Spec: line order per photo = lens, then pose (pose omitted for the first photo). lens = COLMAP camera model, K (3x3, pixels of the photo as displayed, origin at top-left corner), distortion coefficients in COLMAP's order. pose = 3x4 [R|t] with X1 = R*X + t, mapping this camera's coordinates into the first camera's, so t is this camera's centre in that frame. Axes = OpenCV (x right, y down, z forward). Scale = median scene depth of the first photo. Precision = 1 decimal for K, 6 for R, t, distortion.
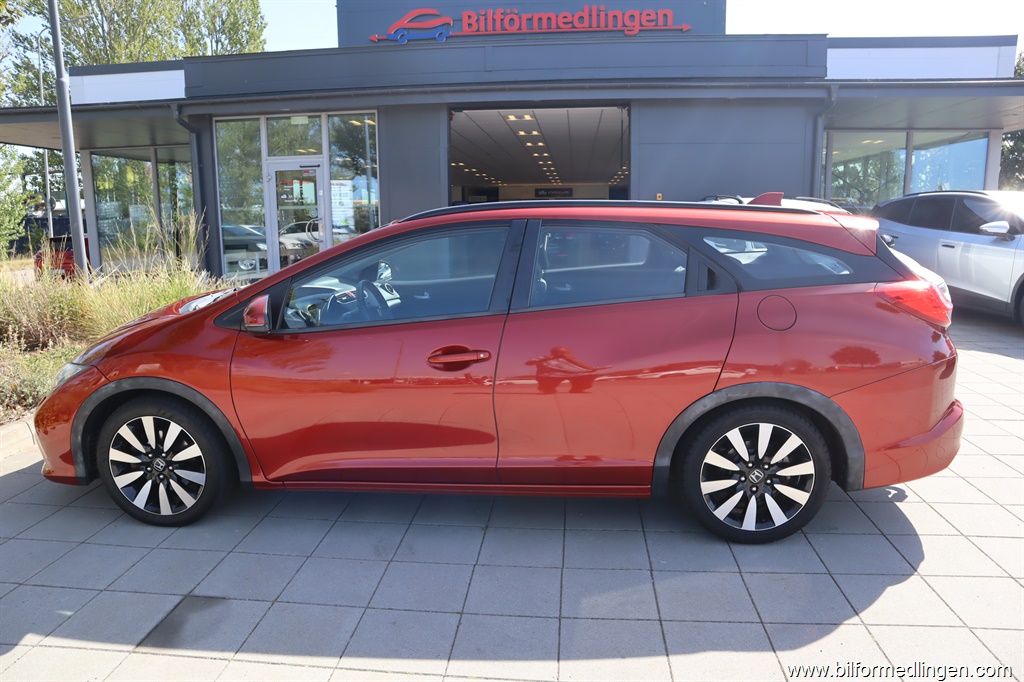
lens RADIAL K [[695.9, 0, 512.0], [0, 695.9, 341.0], [0, 0, 1]] dist [-0.077986, 0.002149]
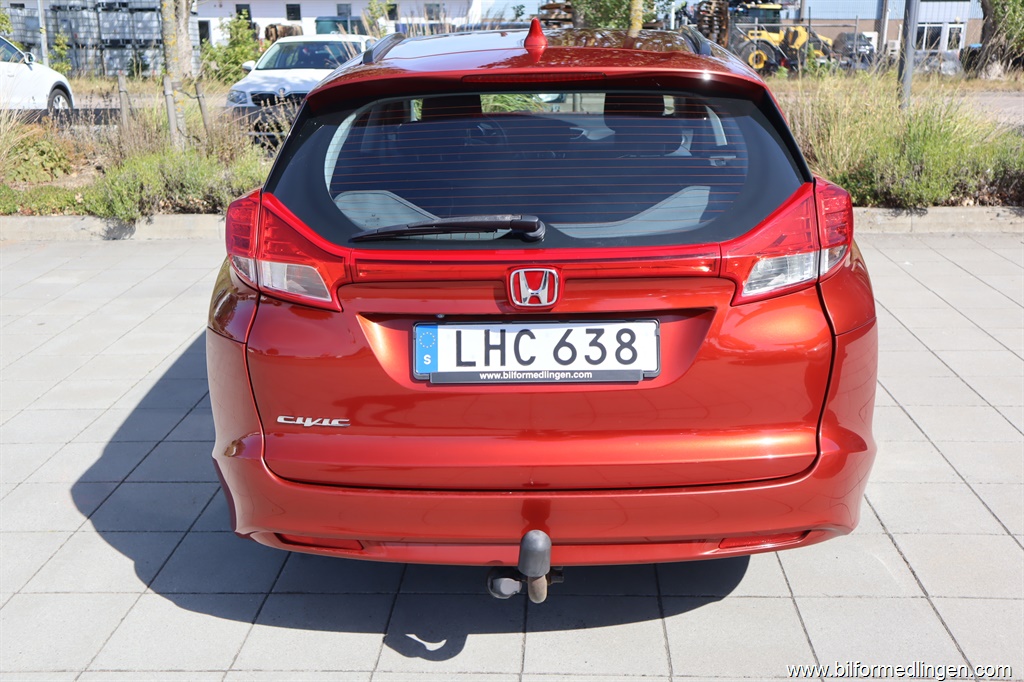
lens RADIAL K [[1036.3, 0, 512.0], [0, 1036.3, 341.0], [0, 0, 1]] dist [-0.004137, 0.003332]
pose [[0.045416, 0.305552, -0.951092, 1.443873], [-0.172733, 0.940135, 0.293784, -0.253966], [0.983921, 0.150942, 0.095476, 1.136408]]
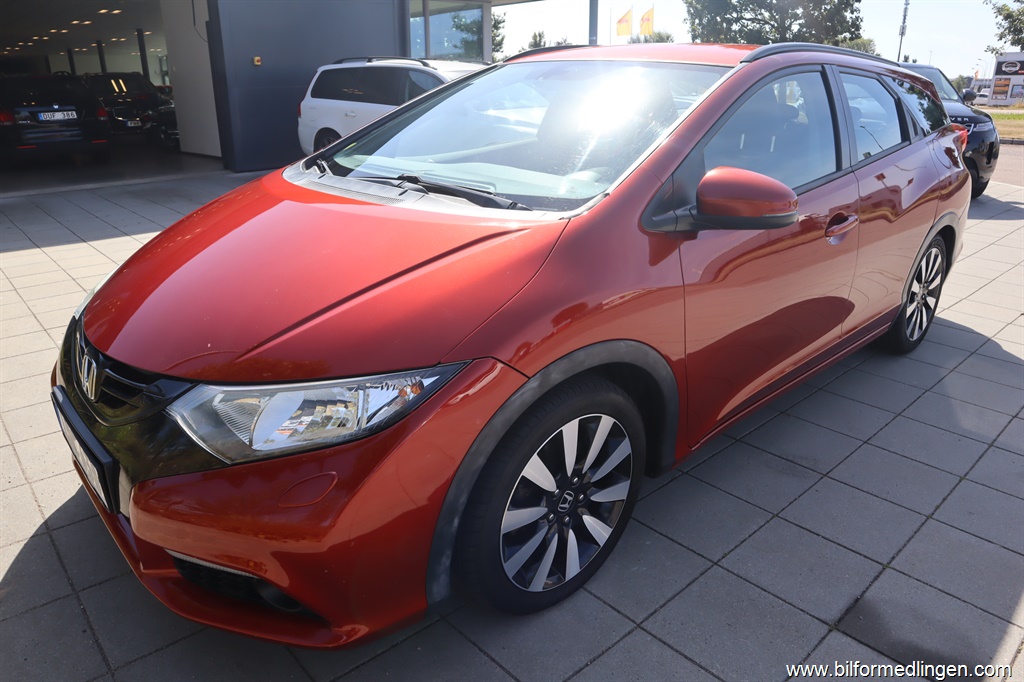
lens RADIAL K [[695.9, 0, 512.0], [0, 695.9, 341.0], [0, 0, 1]] dist [-0.077986, 0.002149]
pose [[0.675741, -0.247614, 0.694306, -0.978274], [0.125069, 0.966750, 0.223053, -0.078185], [-0.726451, -0.063890, 0.684242, 0.711119]]
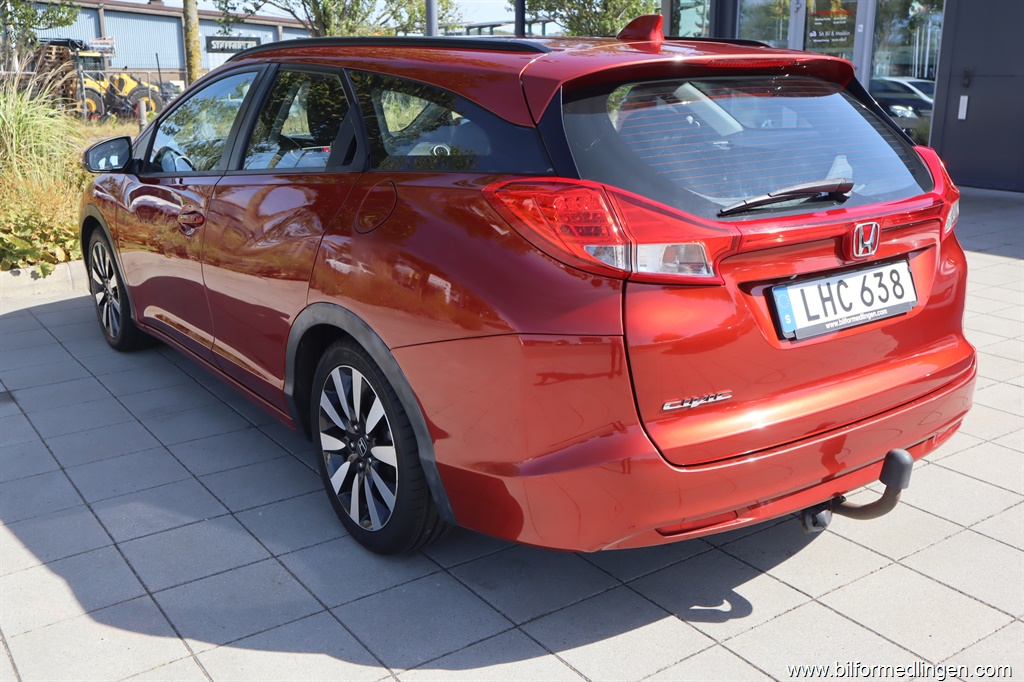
lens RADIAL K [[1005.3, 0, 512.0], [0, 1005.3, 341.0], [0, 0, 1]] dist [-0.004583, 0.006926]
pose [[0.651255, 0.209128, -0.729474, 1.157126], [-0.144807, 0.977861, 0.151057, -0.075953], [0.744915, 0.007256, 0.667120, 0.452012]]
